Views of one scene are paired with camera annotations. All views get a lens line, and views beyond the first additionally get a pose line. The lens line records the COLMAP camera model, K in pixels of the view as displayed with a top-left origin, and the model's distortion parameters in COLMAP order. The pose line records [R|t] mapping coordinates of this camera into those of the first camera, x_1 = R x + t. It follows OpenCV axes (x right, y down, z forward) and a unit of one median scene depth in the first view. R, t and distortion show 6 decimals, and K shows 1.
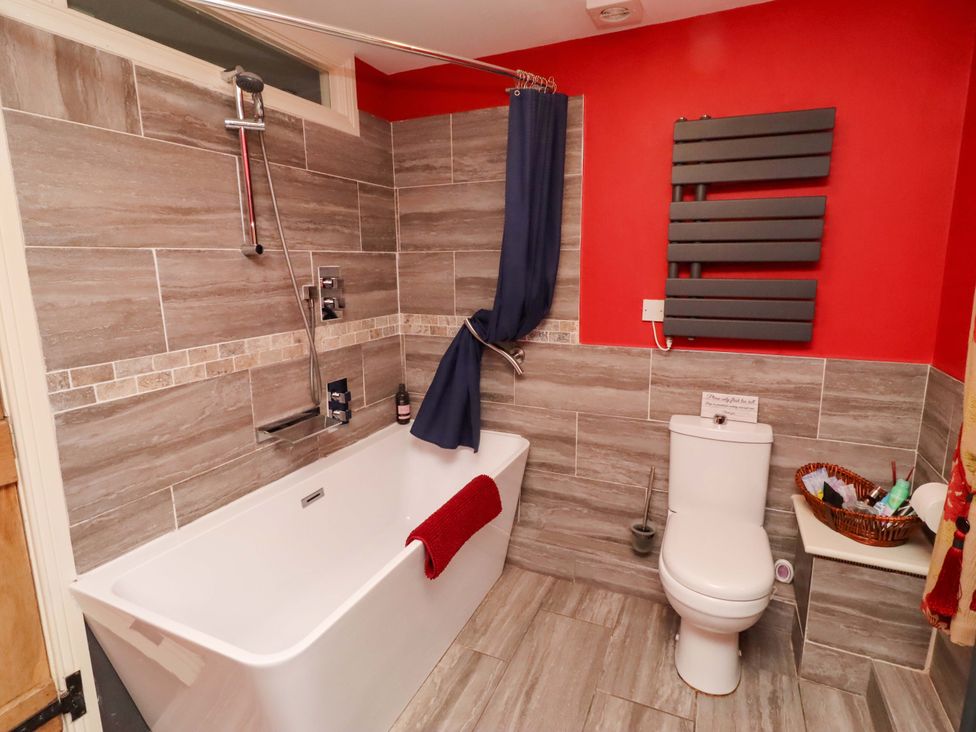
lens RADIAL K [[502.1, 0, 493.9], [0, 502.1, 351.8], [0, 0, 1]] dist [-0.000447, -0.000281]
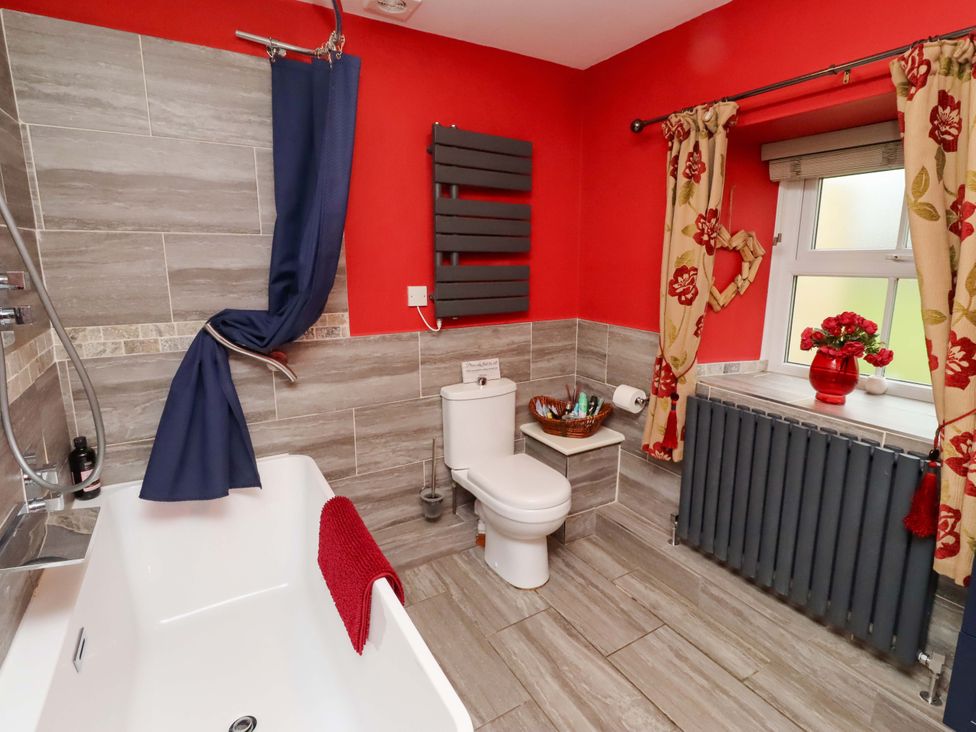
lens RADIAL K [[502.1, 0, 493.9], [0, 502.1, 351.8], [0, 0, 1]] dist [-0.000447, -0.000281]
pose [[0.569343, -0.145550, 0.809113, -0.449740], [0.136150, 0.987305, 0.081801, -0.028375], [-0.810747, 0.063588, 0.581932, 0.228174]]
